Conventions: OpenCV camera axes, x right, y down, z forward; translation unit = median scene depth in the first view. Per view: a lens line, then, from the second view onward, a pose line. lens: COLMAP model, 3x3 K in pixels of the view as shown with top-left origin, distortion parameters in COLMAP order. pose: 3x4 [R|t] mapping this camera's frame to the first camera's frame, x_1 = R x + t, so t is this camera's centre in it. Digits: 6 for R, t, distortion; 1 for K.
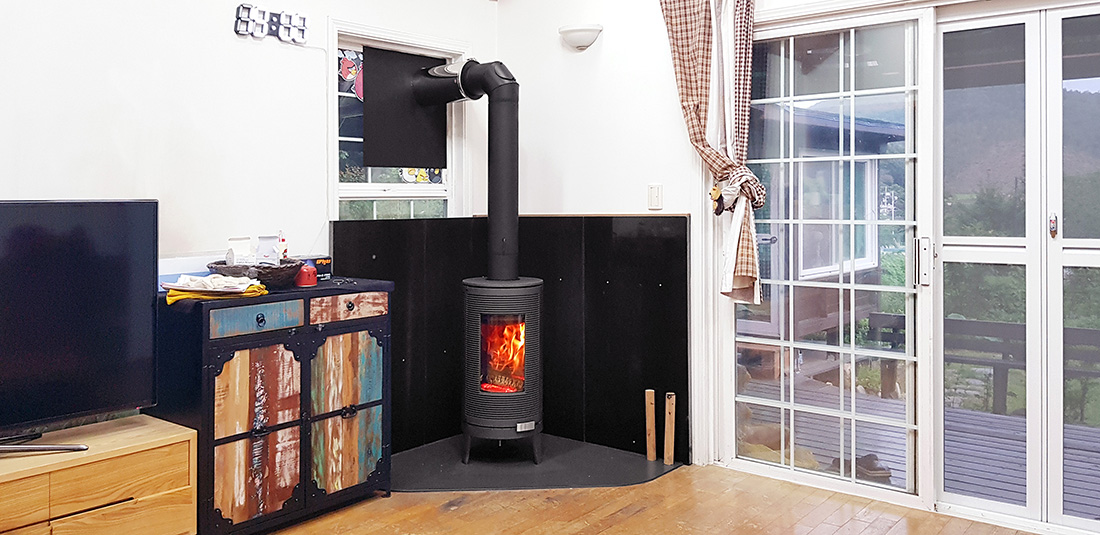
lens RADIAL K [[851.6, 0, 527.0], [0, 851.6, 216.5], [0, 0, 1]] dist [0.005654, 0.009662]
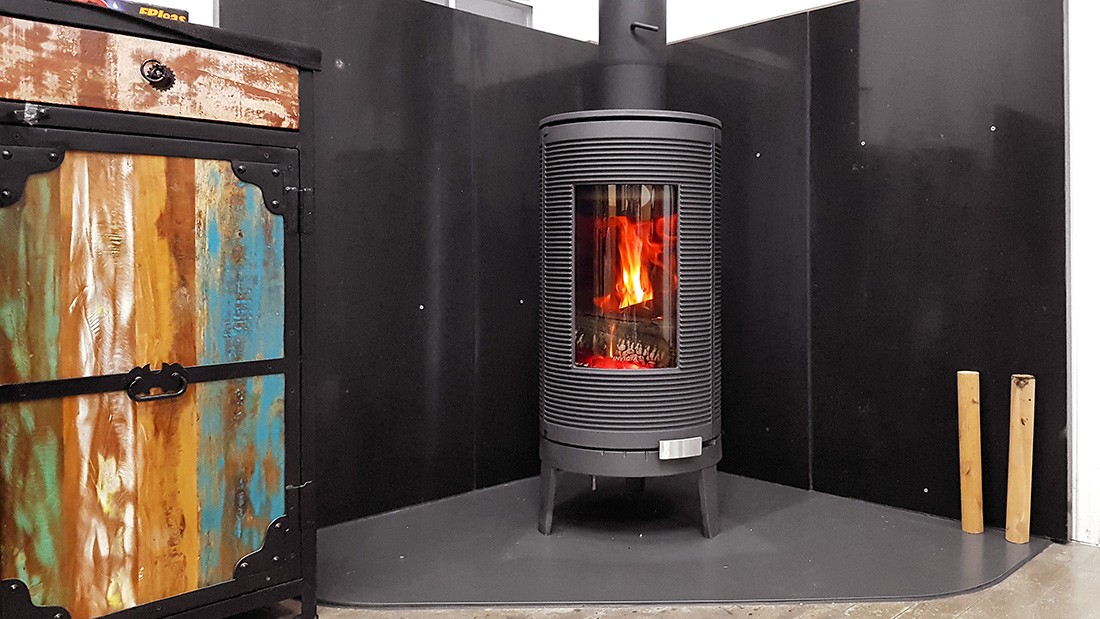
lens RADIAL K [[865.3, 0, 672.4], [0, 865.3, 287.2], [0, 0, 1]] dist [0.011369, -0.025707]
pose [[0.999073, 0.001551, -0.043031, 0.015006], [-0.001049, 0.999931, 0.011694, 0.188498], [0.043046, -0.011638, 0.999005, 0.667190]]
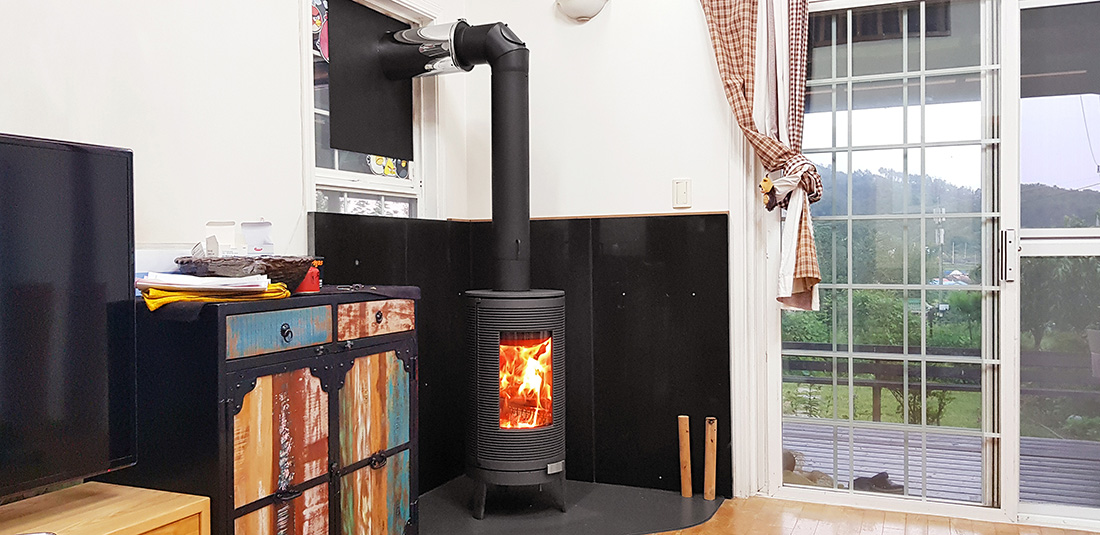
lens RADIAL K [[851.6, 0, 541.3], [0, 851.6, 289.8], [0, 0, 1]] dist [0.005654, 0.009662]
pose [[0.960384, -0.013967, 0.278330, -0.280610], [0.008234, 0.999729, 0.021758, 0.067488], [-0.278558, -0.018604, 0.960239, 0.256619]]
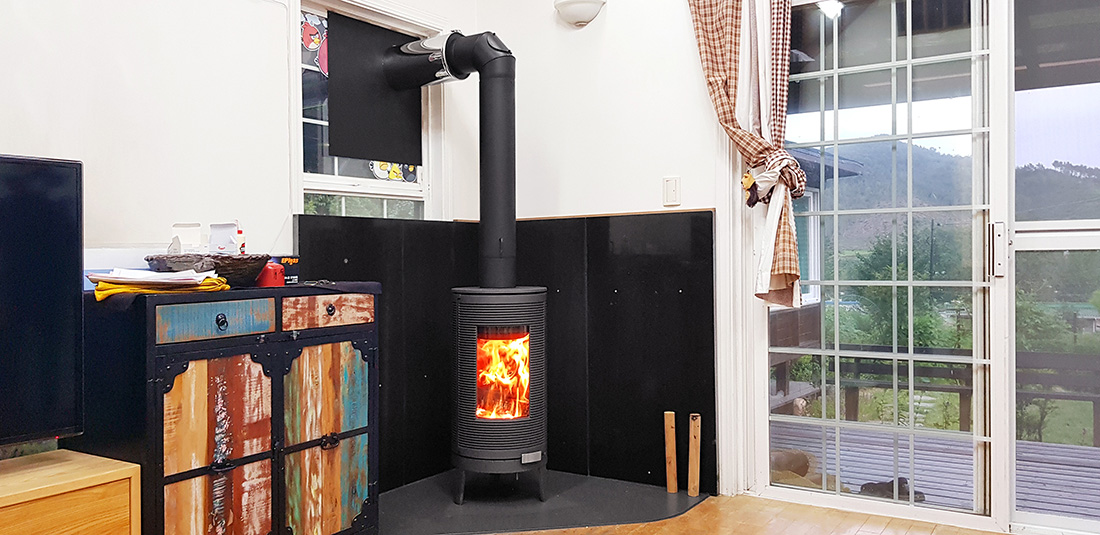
lens RADIAL K [[851.6, 0, 533.6], [0, 851.6, 275.9], [0, 0, 1]] dist [0.005654, 0.009662]
pose [[0.994100, -0.009277, 0.108073, -0.104710], [0.008883, 0.999952, 0.004124, 0.072455], [-0.108107, -0.003140, 0.994134, 0.182903]]
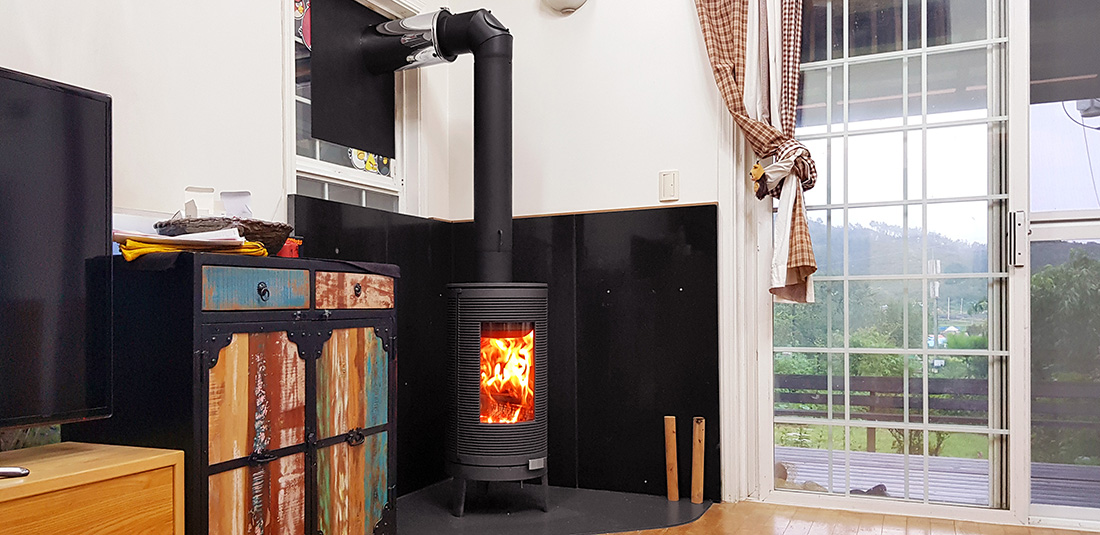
lens RADIAL K [[851.6, 0, 466.1], [0, 851.6, 325.6], [0, 0, 1]] dist [0.005654, 0.009662]
pose [[0.976036, -0.007644, 0.217476, -0.277481], [0.007632, 0.999970, 0.000893, 0.136963], [-0.217477, 0.000788, 0.976065, 0.281679]]
